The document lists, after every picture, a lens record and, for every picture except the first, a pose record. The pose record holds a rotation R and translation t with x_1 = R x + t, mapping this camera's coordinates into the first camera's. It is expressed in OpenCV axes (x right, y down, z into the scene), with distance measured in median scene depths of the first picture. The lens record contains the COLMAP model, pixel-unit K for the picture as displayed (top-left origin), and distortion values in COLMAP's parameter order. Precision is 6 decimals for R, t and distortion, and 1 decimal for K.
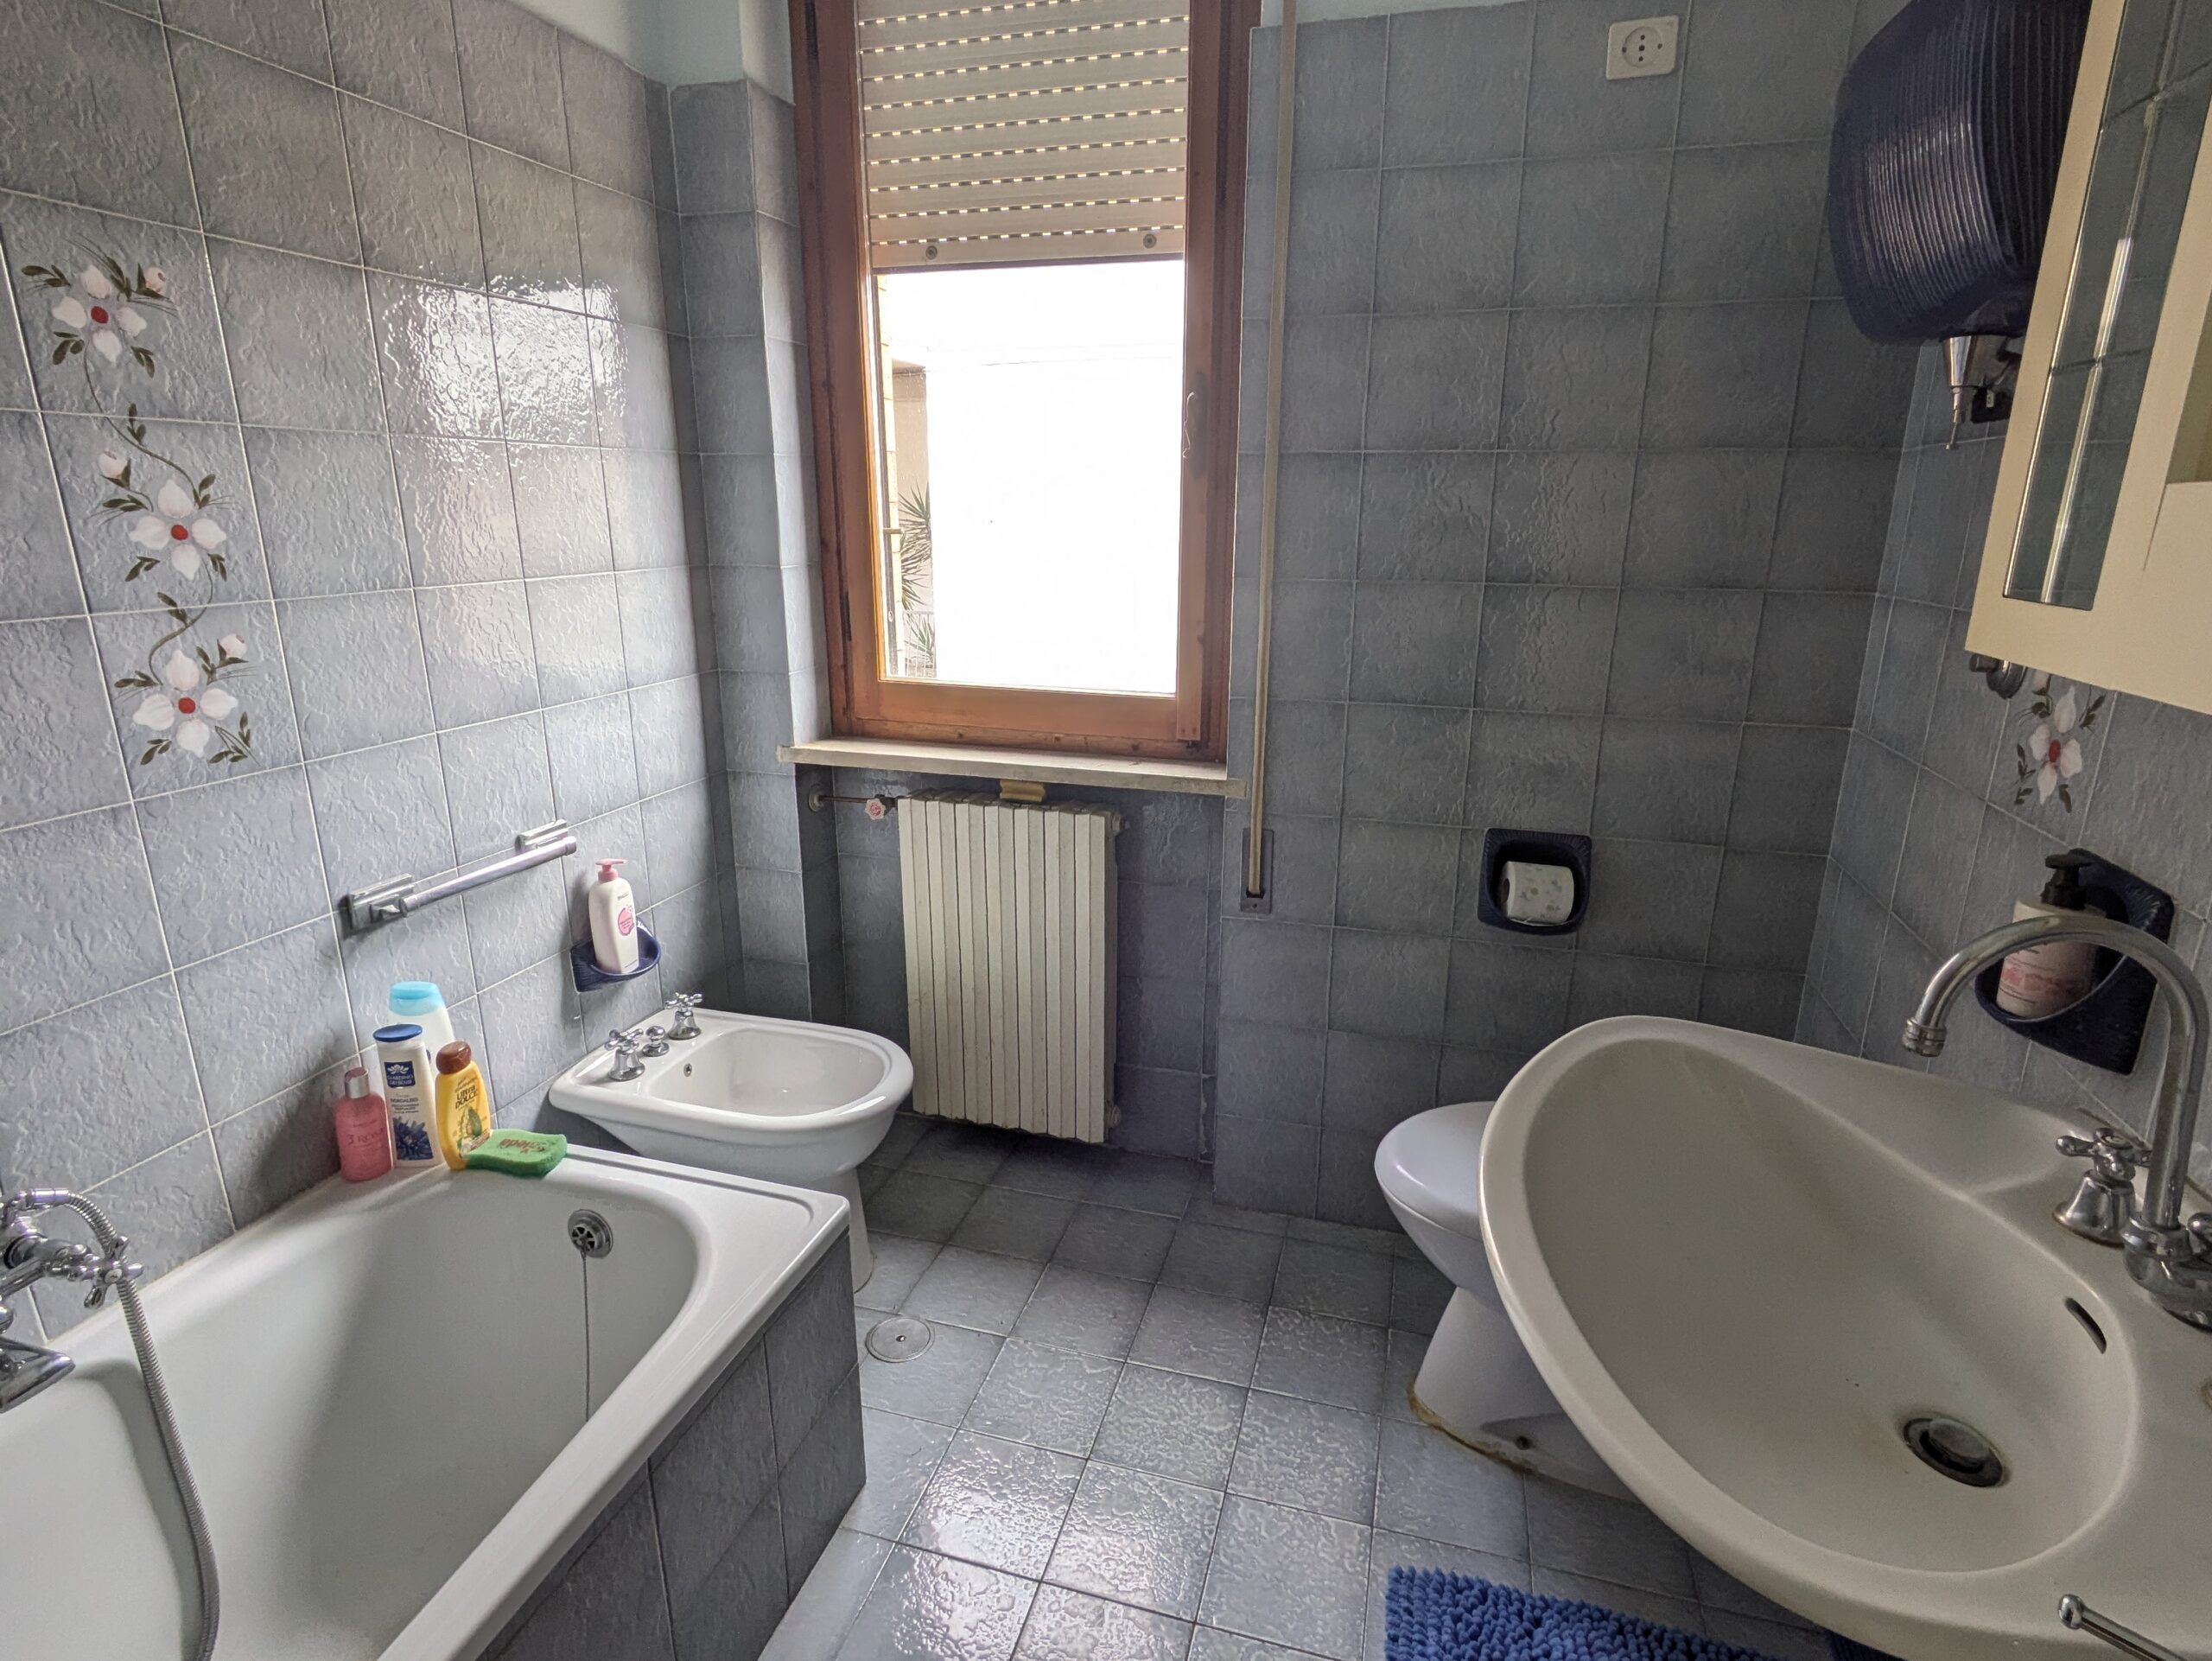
lens RADIAL K [[1141.7, 0, 1119.5], [0, 1141.7, 823.6], [0, 0, 1]] dist [-0.003089, -0.001148]
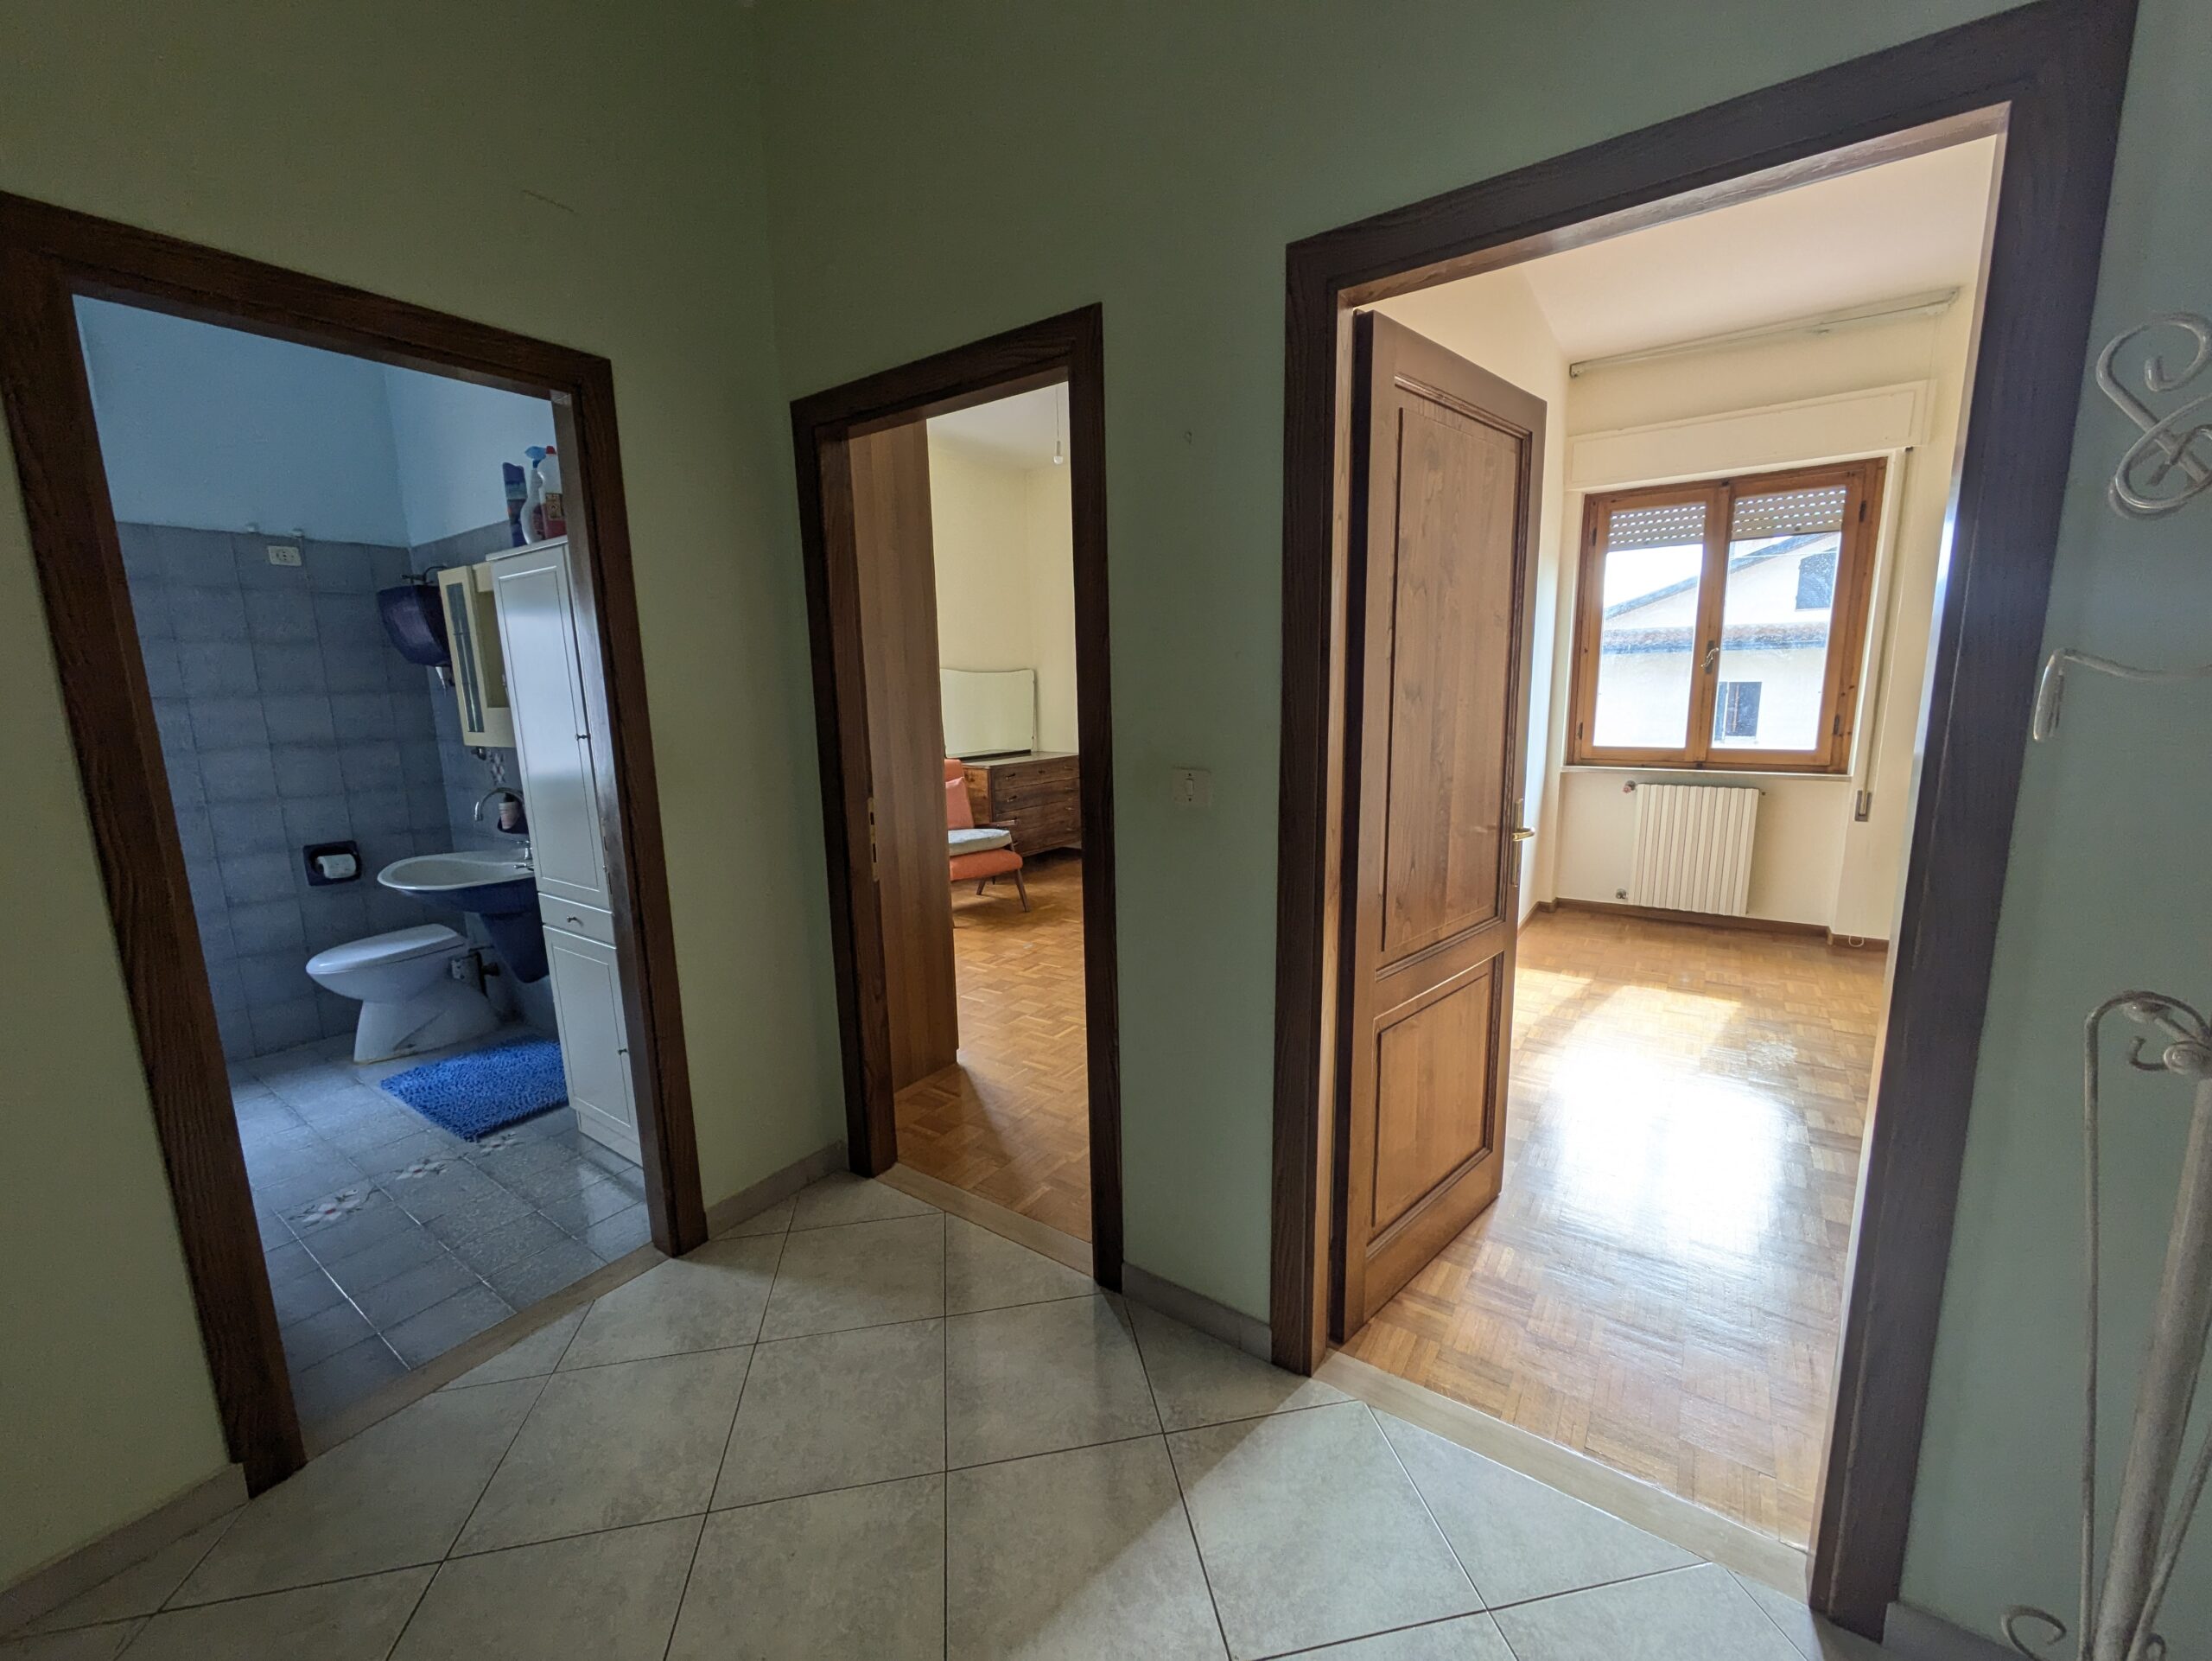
lens RADIAL K [[872.9, 0, 1106.0], [0, 872.9, 830.5], [0, 0, 1]] dist [-0.002484, 0.000030]
pose [[0.330809, -0.180042, 0.926364, -0.935618], [0.277703, 0.956740, 0.086777, 0.326182], [-0.901913, 0.228547, 0.366496, -1.389292]]
